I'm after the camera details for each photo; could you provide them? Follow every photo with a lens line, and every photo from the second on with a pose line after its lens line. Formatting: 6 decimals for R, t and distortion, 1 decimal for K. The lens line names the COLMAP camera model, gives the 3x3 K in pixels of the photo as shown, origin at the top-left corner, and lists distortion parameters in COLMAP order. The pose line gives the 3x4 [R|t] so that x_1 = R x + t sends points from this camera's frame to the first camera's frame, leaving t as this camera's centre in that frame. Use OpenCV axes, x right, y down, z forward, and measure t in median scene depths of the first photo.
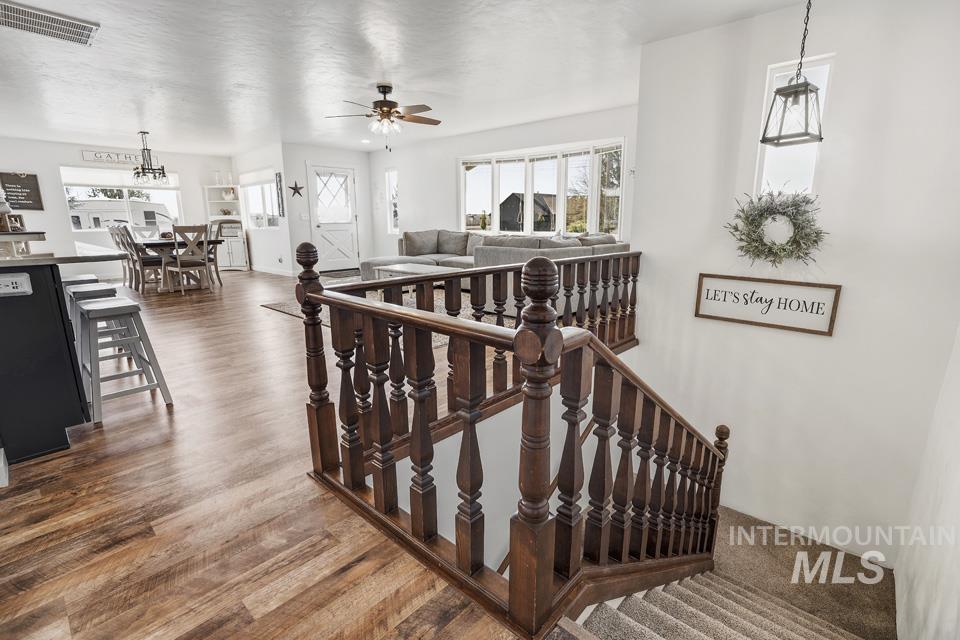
lens RADIAL K [[446.0, 0, 484.3], [0, 446.0, 323.9], [0, 0, 1]] dist [-0.055061, 0.025271]
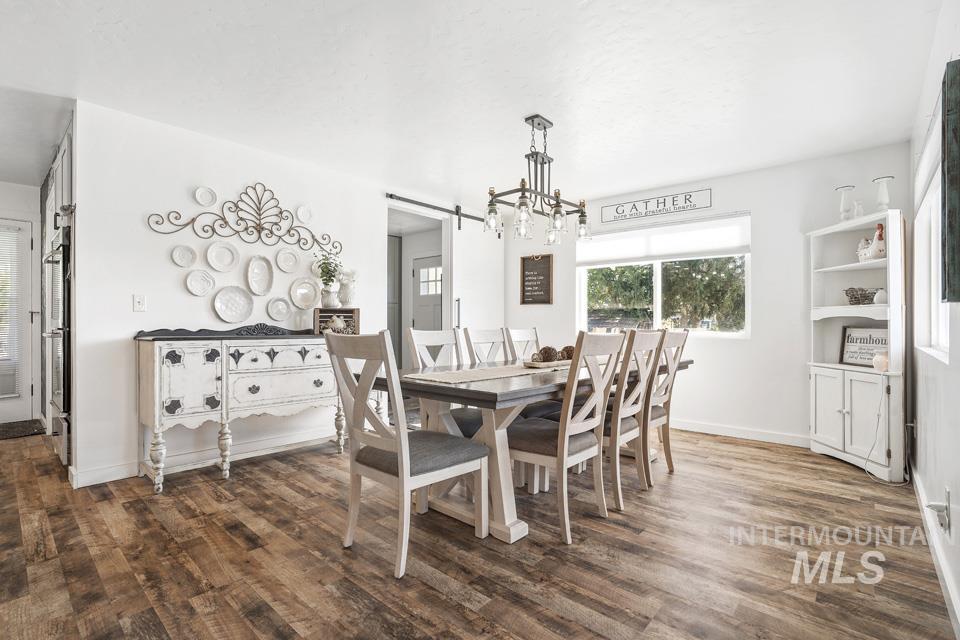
lens RADIAL K [[446.0, 0, 484.3], [0, 446.0, 323.9], [0, 0, 1]] dist [-0.055061, 0.025271]
pose [[0.016060, 0.006405, -0.999851, -0.323444], [-0.231710, 0.972782, 0.002509, -0.216733], [0.972652, 0.231635, 0.017107, 0.927764]]
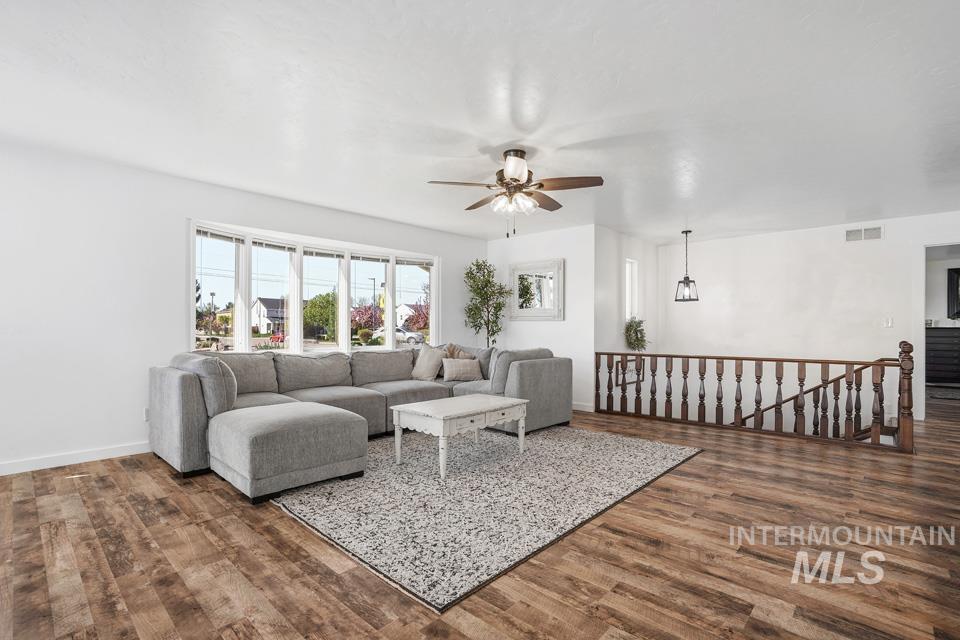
lens RADIAL K [[450.1, 0, 480.0], [0, 450.1, 320.0], [0, 0, 1]] dist [-0.053221, 0.025890]
pose [[0.013567, 0.028348, 0.999506, -0.618096], [0.229498, 0.972825, -0.030706, -0.166137], [-0.973214, 0.229802, 0.006693, 0.713376]]
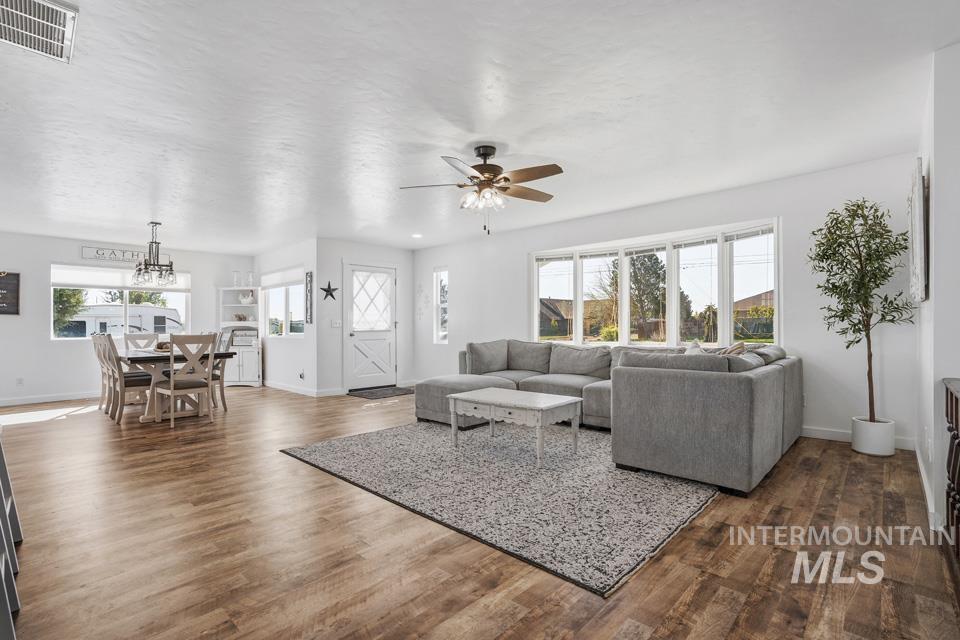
lens RADIAL K [[446.0, 0, 484.3], [0, 446.0, 323.9], [0, 0, 1]] dist [-0.055061, 0.025271]
pose [[0.999954, -0.004967, -0.008178, -0.145379], [0.002943, 0.972939, -0.231043, -0.058617], [0.009104, 0.231009, 0.972909, 0.231918]]
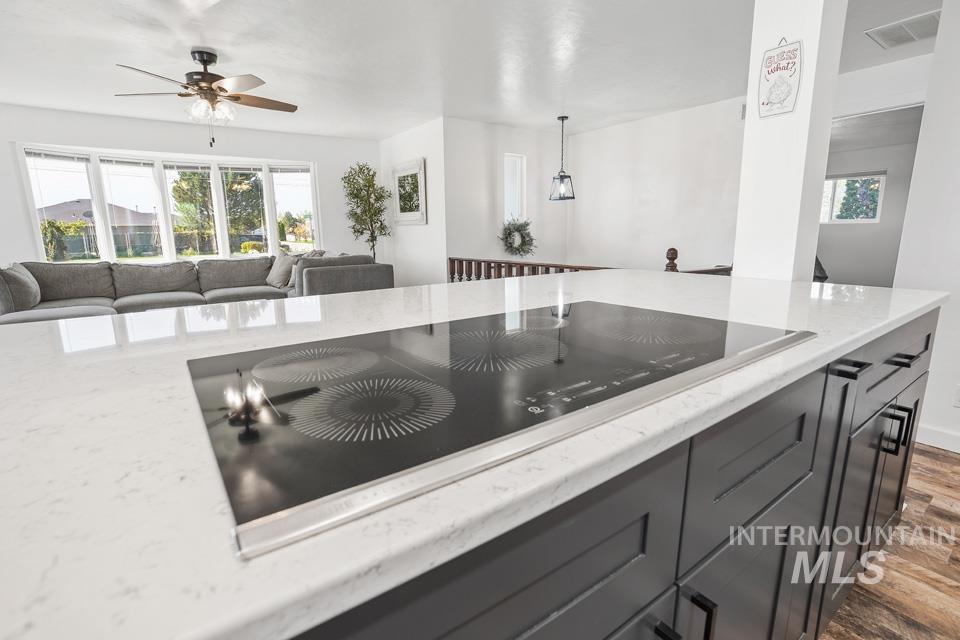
lens RADIAL K [[446.0, 0, 484.3], [0, 446.0, 323.9], [0, 0, 1]] dist [-0.055061, 0.025271]
pose [[0.213933, -0.192899, 0.957613, -0.555498], [0.238284, 0.961001, 0.140348, -0.072005], [-0.947340, 0.198159, 0.251555, 0.308882]]
